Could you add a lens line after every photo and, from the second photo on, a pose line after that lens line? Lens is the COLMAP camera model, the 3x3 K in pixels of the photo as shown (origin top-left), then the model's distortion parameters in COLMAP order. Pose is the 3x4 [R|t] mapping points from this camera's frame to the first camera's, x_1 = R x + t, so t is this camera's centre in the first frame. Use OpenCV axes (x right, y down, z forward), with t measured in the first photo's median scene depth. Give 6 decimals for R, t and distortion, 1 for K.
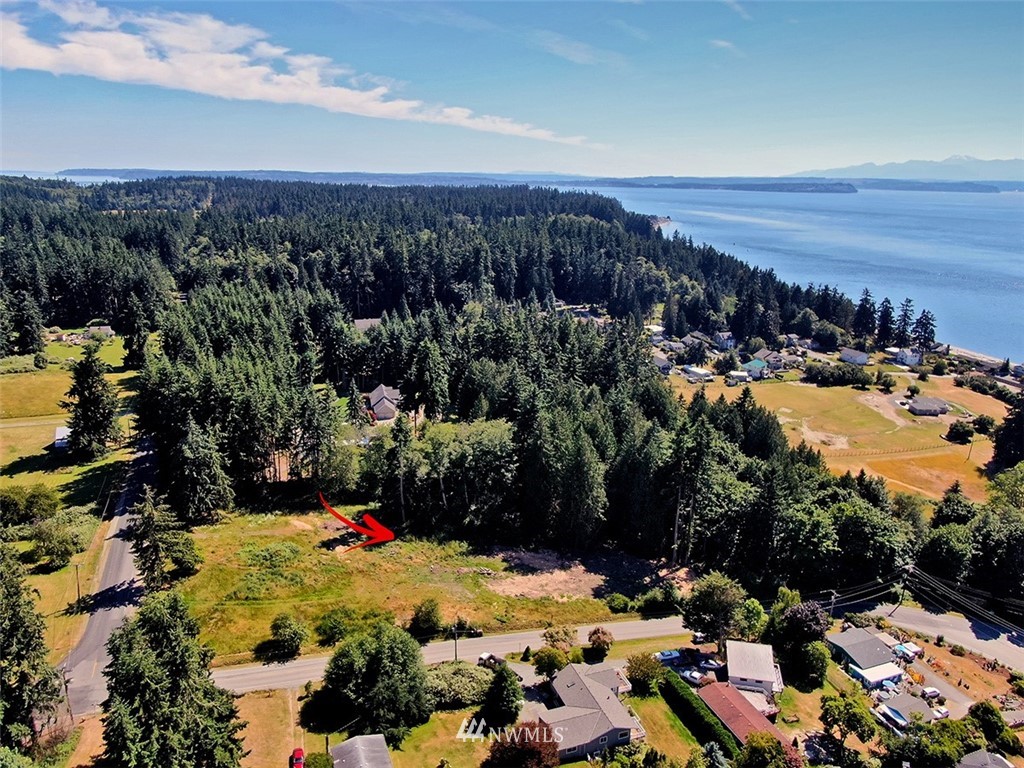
lens RADIAL K [[766.1, 0, 512.0], [0, 766.1, 384.0], [0, 0, 1]] dist [-0.009523, -0.007110]
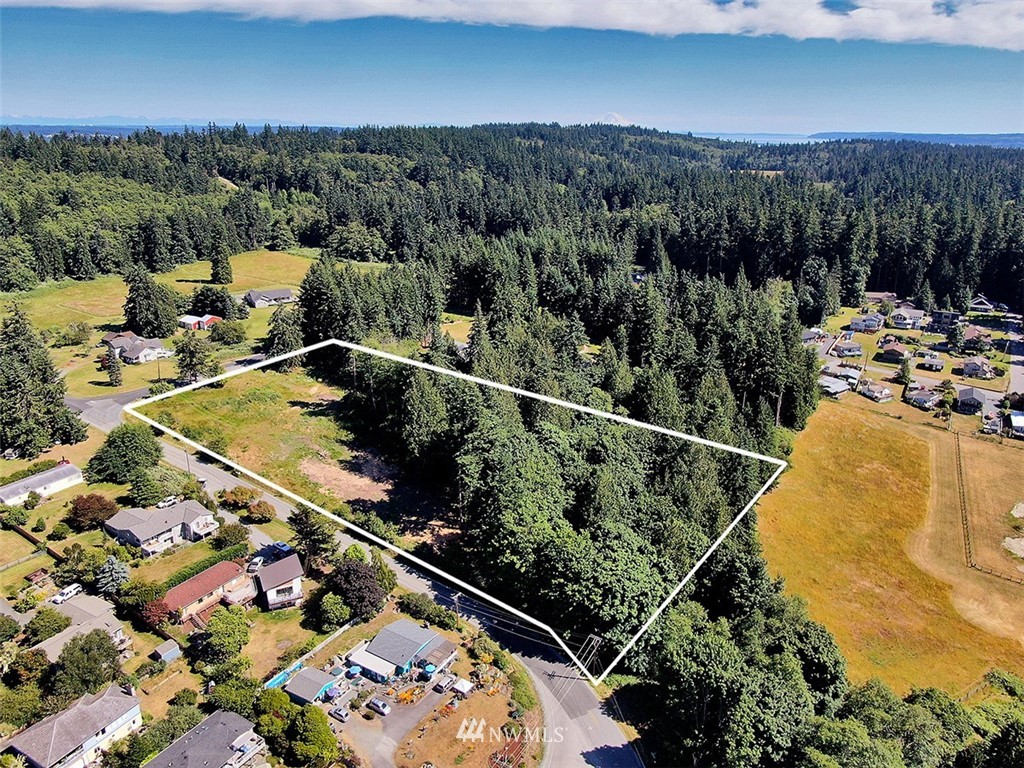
lens RADIAL K [[766.1, 0, 512.0], [0, 766.1, 384.0], [0, 0, 1]] dist [-0.009523, -0.007110]
pose [[0.573592, 0.246112, -0.781295, 0.154413], [-0.210670, 0.966036, 0.149642, -0.017161], [0.791587, 0.078762, 0.605959, 0.065448]]
